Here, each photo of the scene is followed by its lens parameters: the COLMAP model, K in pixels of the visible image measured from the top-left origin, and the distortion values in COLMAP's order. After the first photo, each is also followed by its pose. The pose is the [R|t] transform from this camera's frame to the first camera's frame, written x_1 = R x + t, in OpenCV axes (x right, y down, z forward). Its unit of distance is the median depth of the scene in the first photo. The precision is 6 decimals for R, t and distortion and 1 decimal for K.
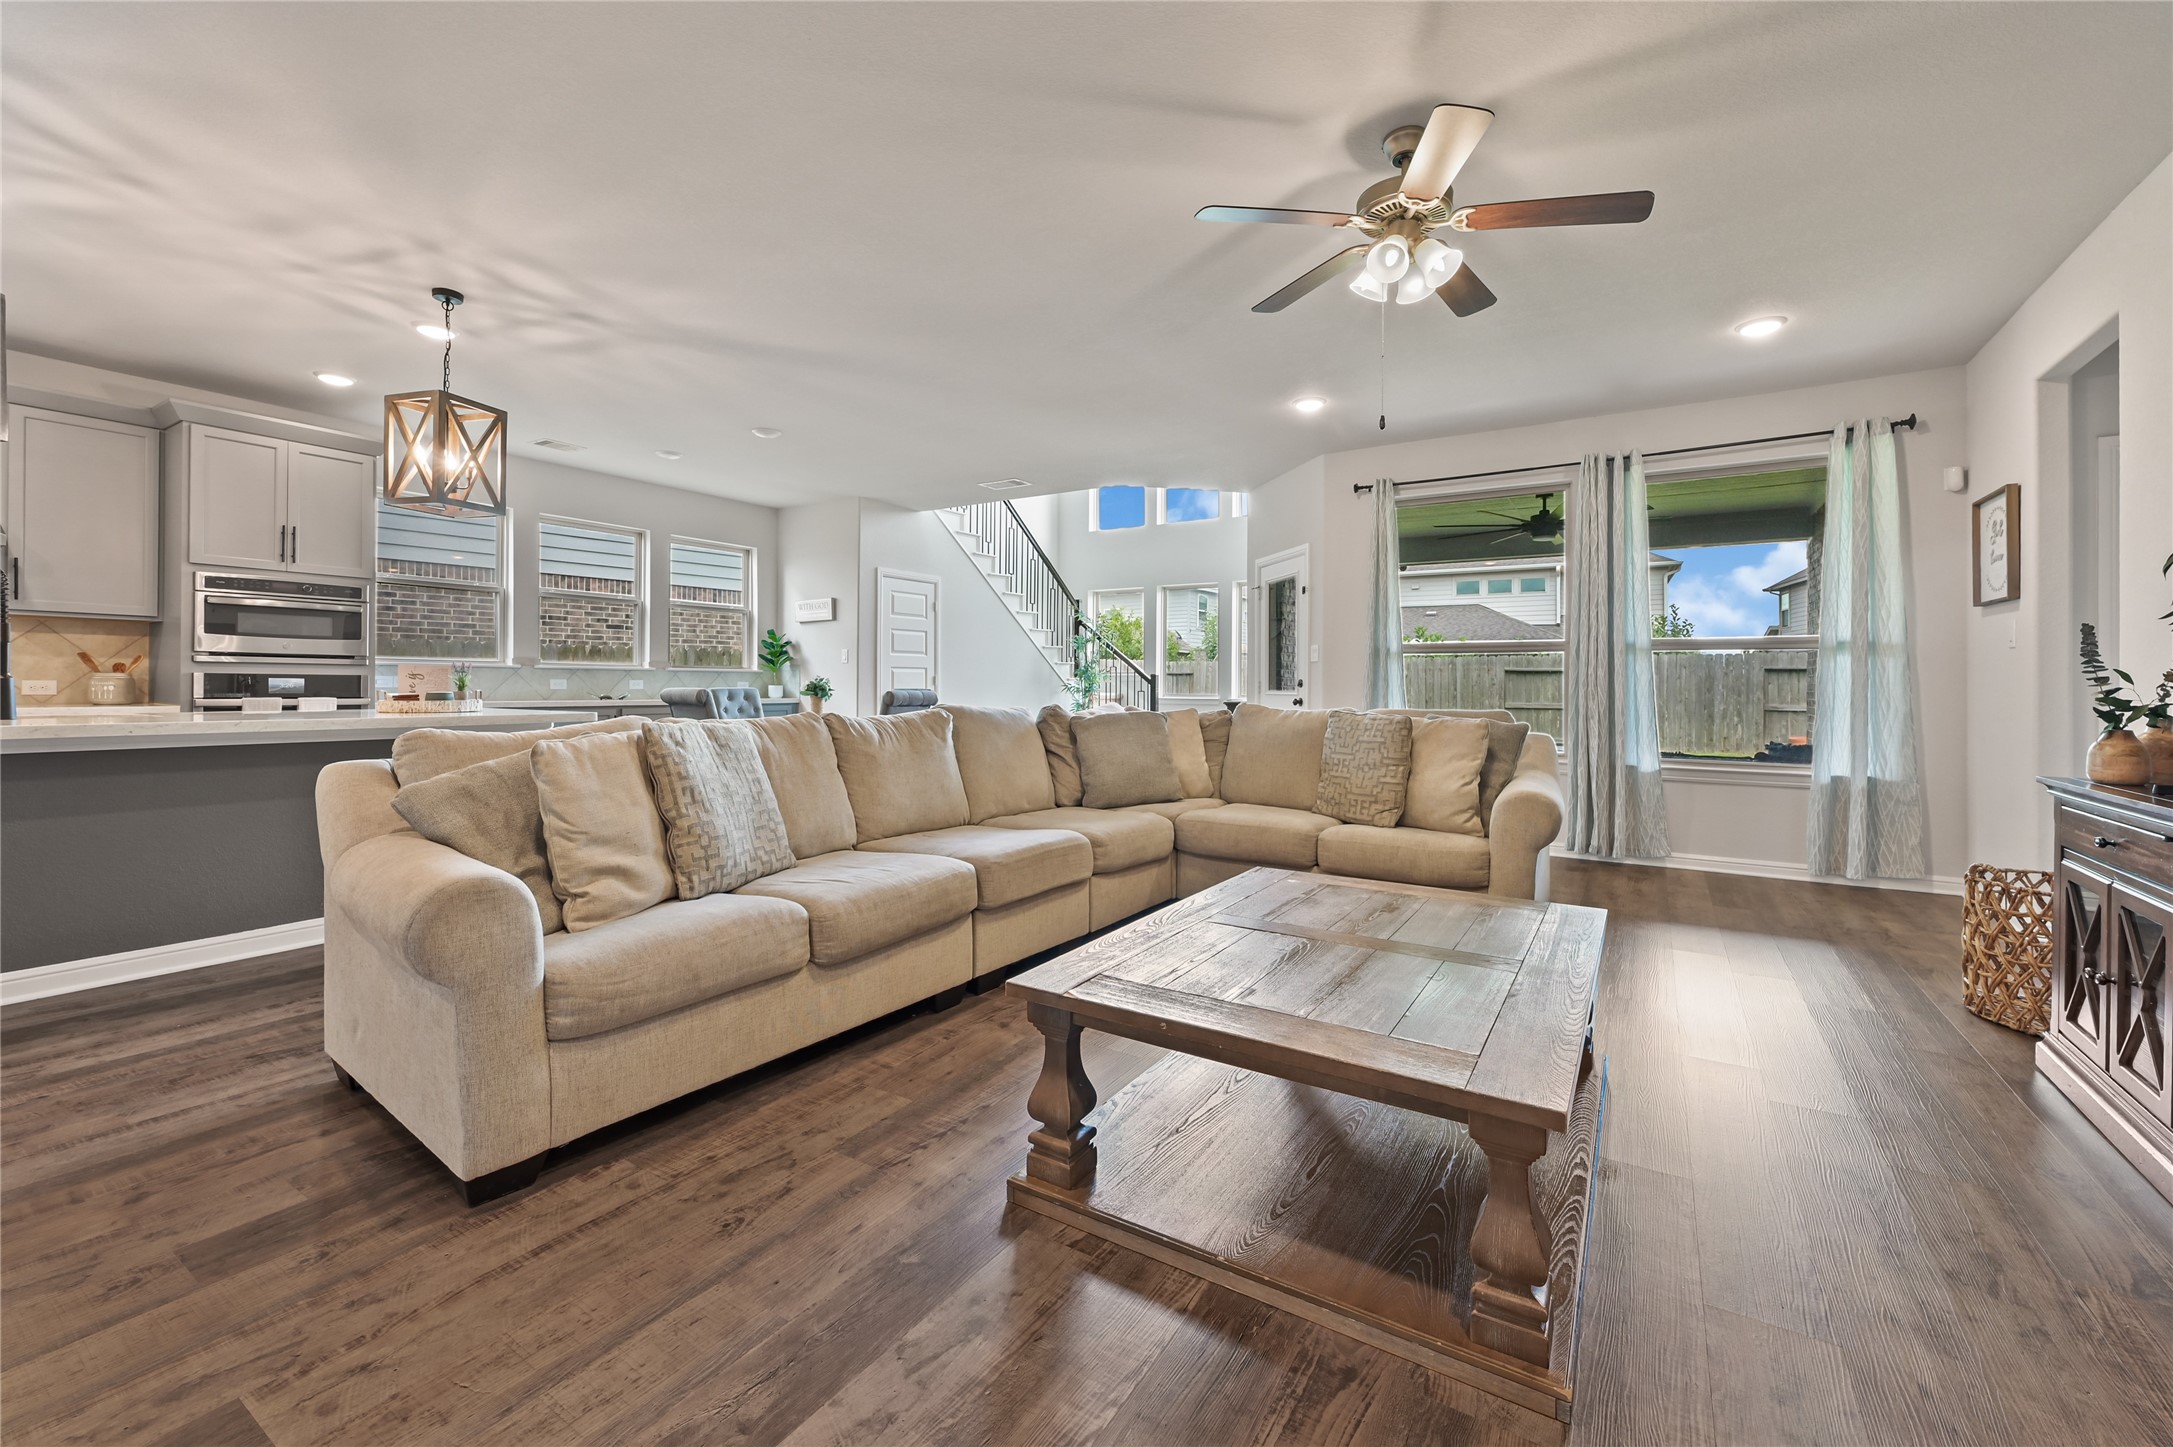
lens RADIAL K [[880.4, 0, 1096.8], [0, 880.4, 687.1], [0, 0, 1]] dist [0.001738, 0.000452]
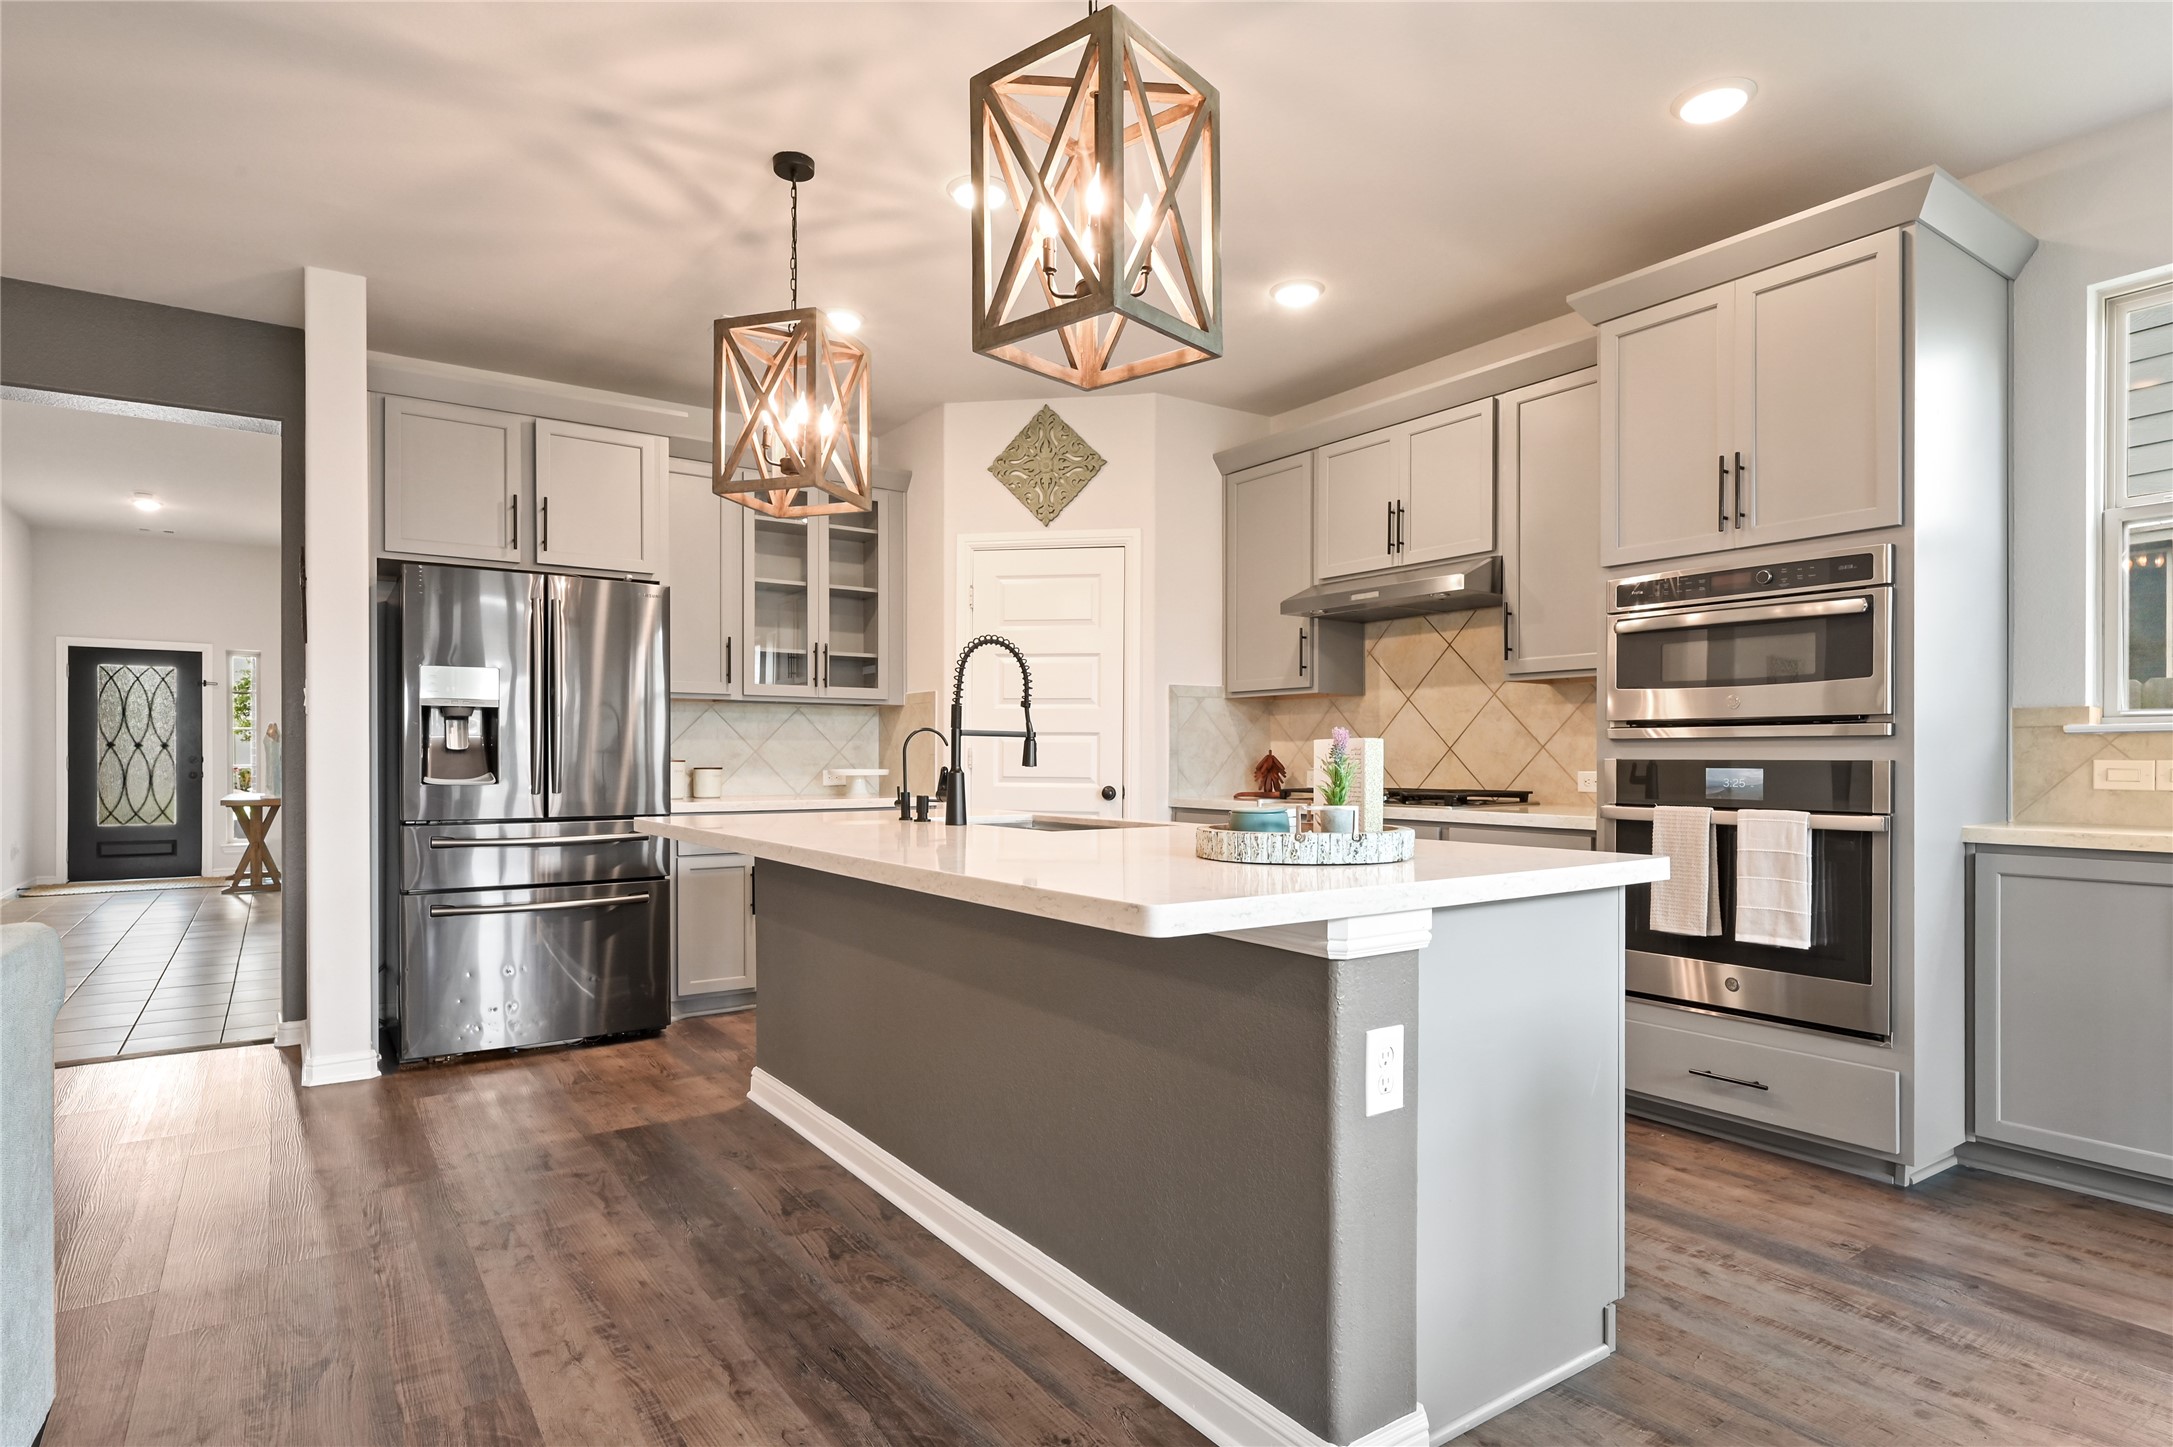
lens RADIAL K [[1145.6, 0, 1082.3], [0, 1145.6, 760.9], [0, 0, 1]] dist [-0.001403, -0.001371]
pose [[-0.388791, -0.004304, -0.921316, -0.120837], [-0.003107, 0.999990, -0.003360, -0.006571], [0.921321, 0.001557, -0.388800, 0.552612]]
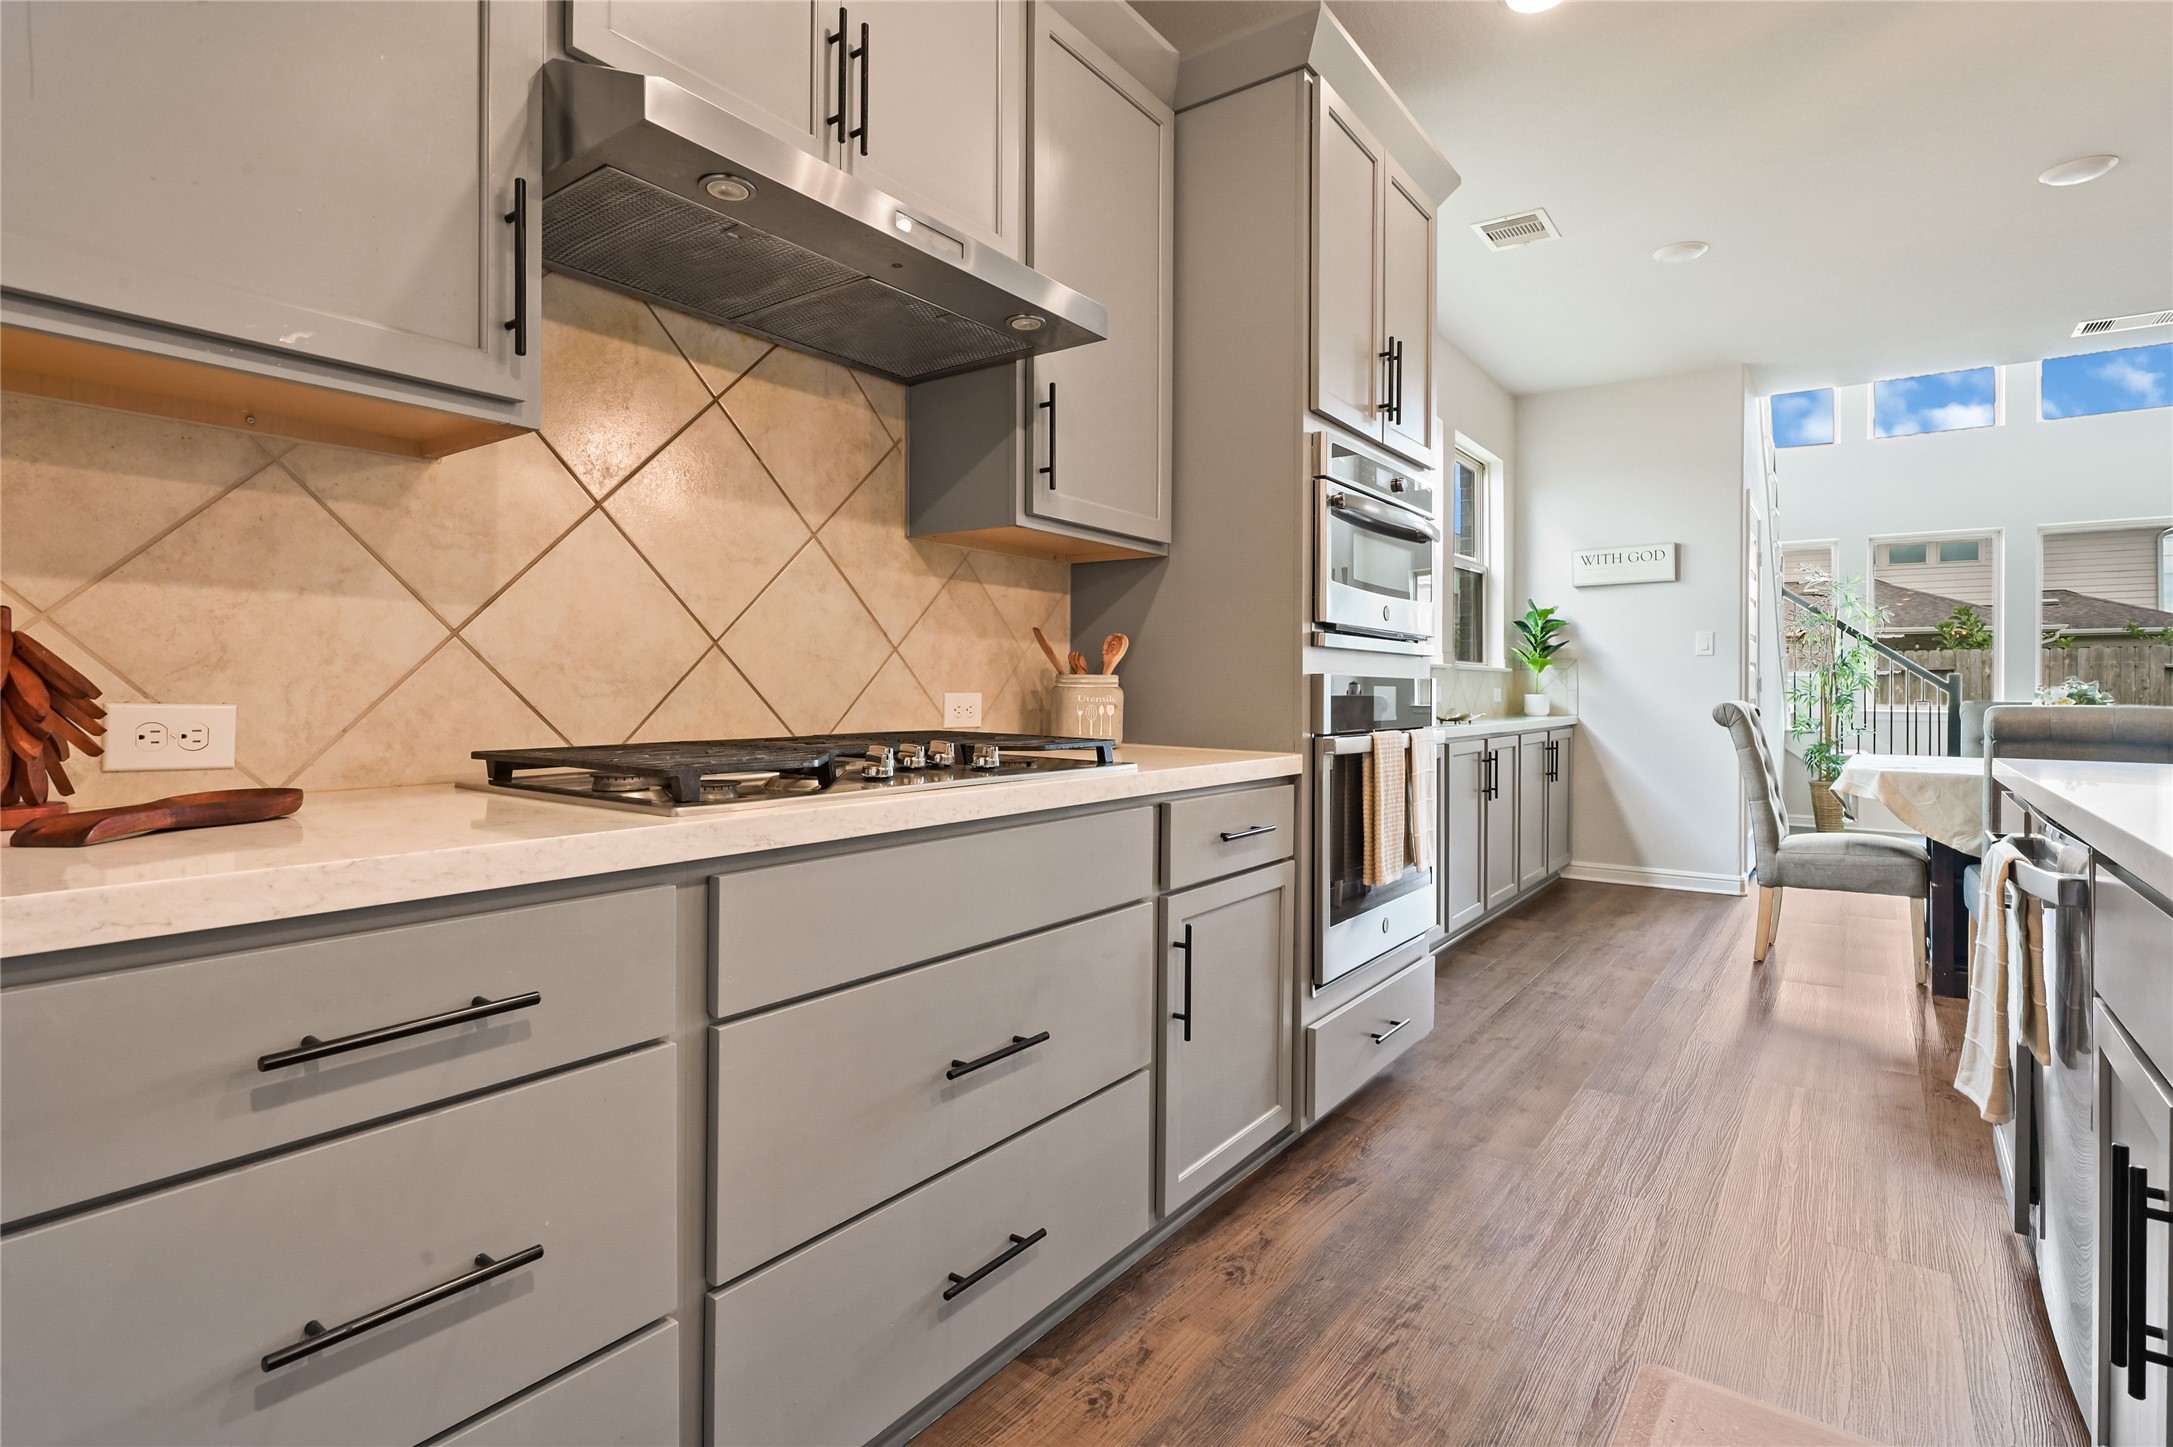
lens RADIAL K [[1043.5, 0, 1092.3], [0, 1043.5, 683.1], [0, 0, 1]] dist [-0.001730, 0.000964]
pose [[0.997284, -0.003094, -0.073594, -0.619229], [0.002439, 0.999957, -0.008996, -0.004274], [0.073618, 0.008792, 0.997248, 0.284509]]
